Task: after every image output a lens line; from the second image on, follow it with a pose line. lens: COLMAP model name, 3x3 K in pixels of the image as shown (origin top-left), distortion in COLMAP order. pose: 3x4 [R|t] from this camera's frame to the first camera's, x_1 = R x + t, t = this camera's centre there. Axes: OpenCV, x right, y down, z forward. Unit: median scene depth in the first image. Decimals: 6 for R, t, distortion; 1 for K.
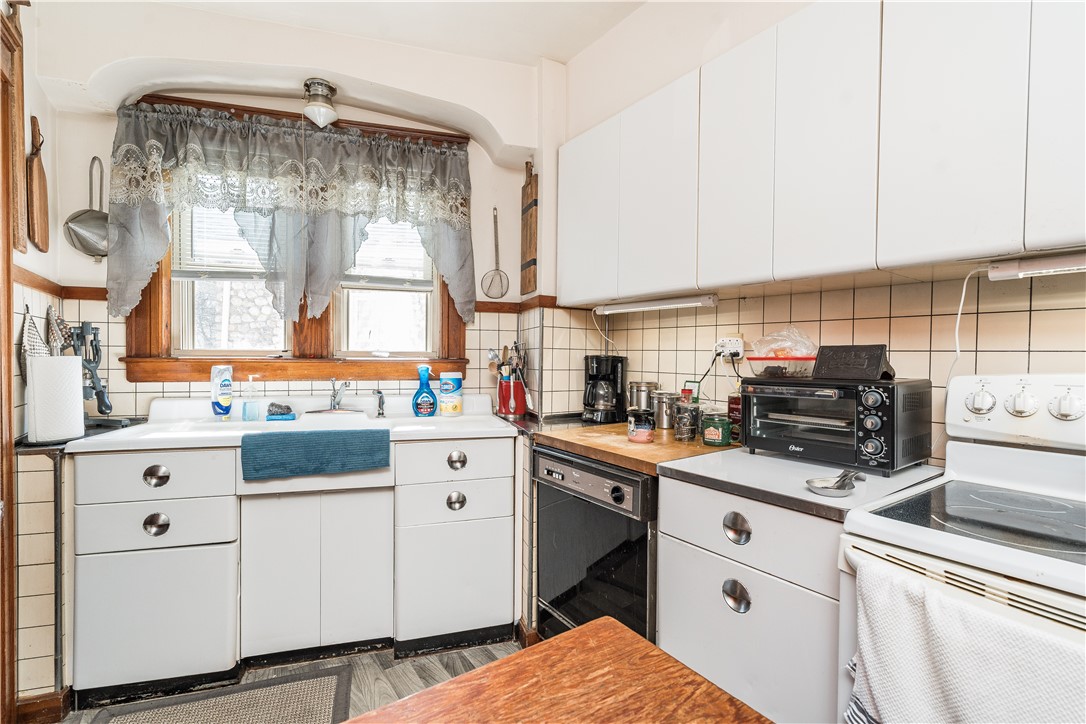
lens RADIAL K [[488.5, 0, 541.0], [0, 488.5, 365.1], [0, 0, 1]] dist [-0.003314, 0.000902]
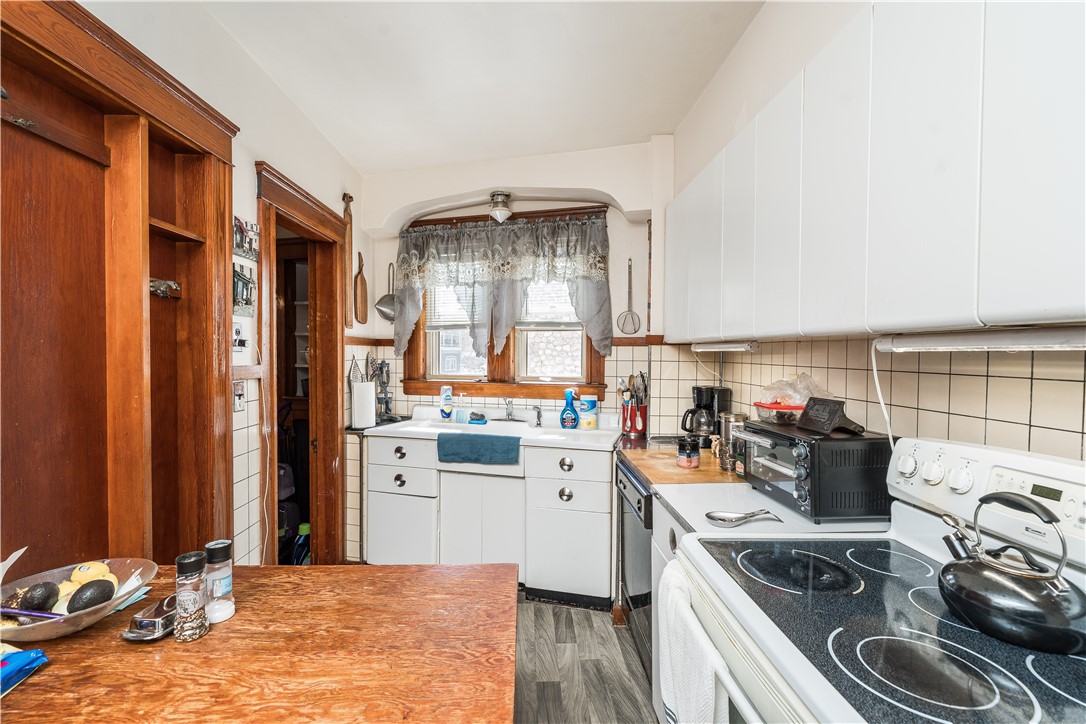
lens RADIAL K [[488.5, 0, 541.0], [0, 488.5, 365.1], [0, 0, 1]] dist [-0.003314, 0.000902]
pose [[0.840499, 0.008666, -0.541744, 0.451870], [-0.009558, 0.999954, 0.001166, -0.072115], [0.541729, 0.004198, 0.840543, -0.153880]]
